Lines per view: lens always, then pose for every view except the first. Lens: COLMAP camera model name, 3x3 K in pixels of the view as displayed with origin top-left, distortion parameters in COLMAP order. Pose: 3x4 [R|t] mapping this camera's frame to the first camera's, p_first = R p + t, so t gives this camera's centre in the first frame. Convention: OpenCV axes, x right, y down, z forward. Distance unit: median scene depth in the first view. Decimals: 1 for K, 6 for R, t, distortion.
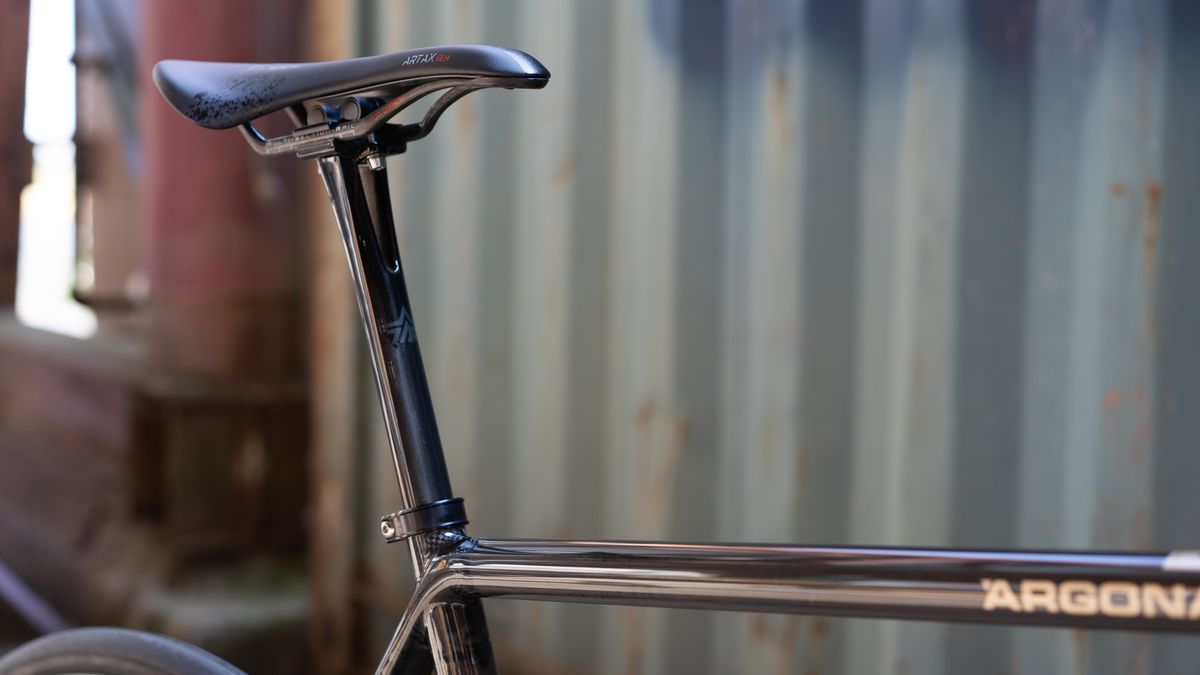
lens RADIAL K [[2005.2, 0, 600.0], [0, 2005.2, 337.5], [0, 0, 1]] dist [-0.048438, -0.068691]
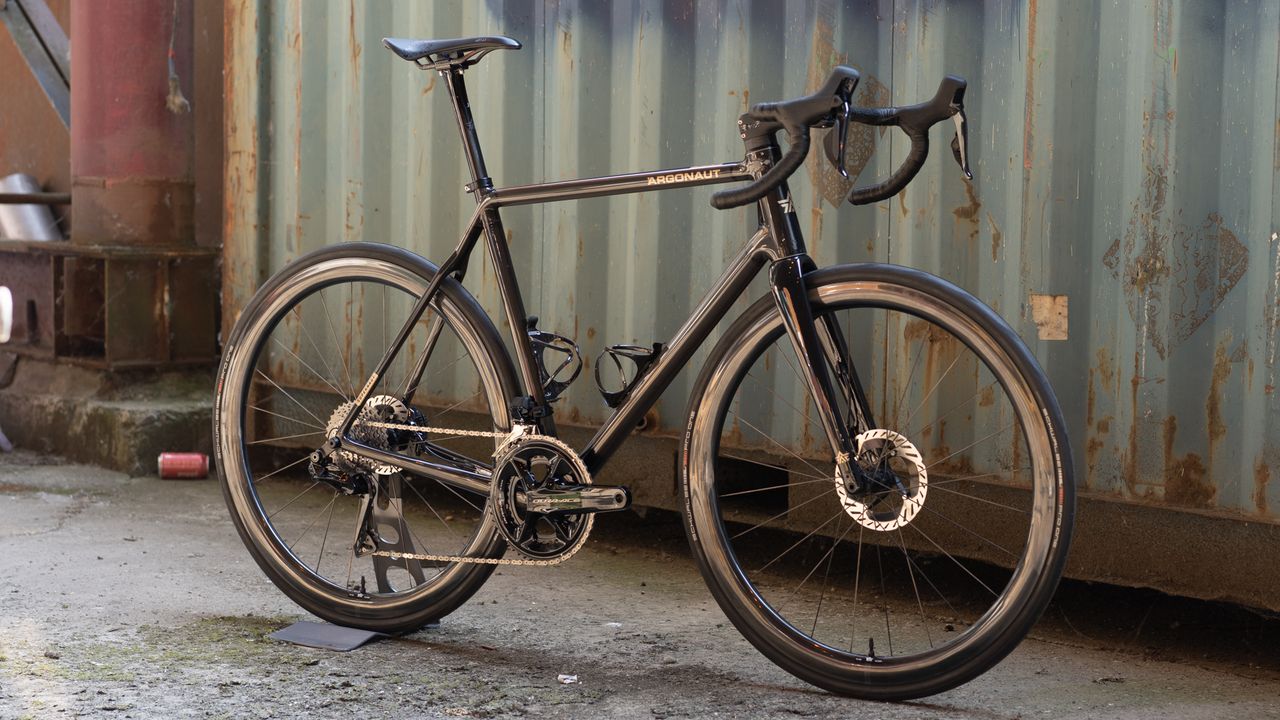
lens RADIAL K [[2138.8, 0, 640.0], [0, 2138.8, 360.0], [0, 0, 1]] dist [-0.048438, -0.068691]
pose [[0.989274, -0.006196, 0.145941, -0.184000], [0.001107, 0.999389, 0.034928, 0.138937], [-0.146068, -0.034392, 0.988677, -1.330275]]
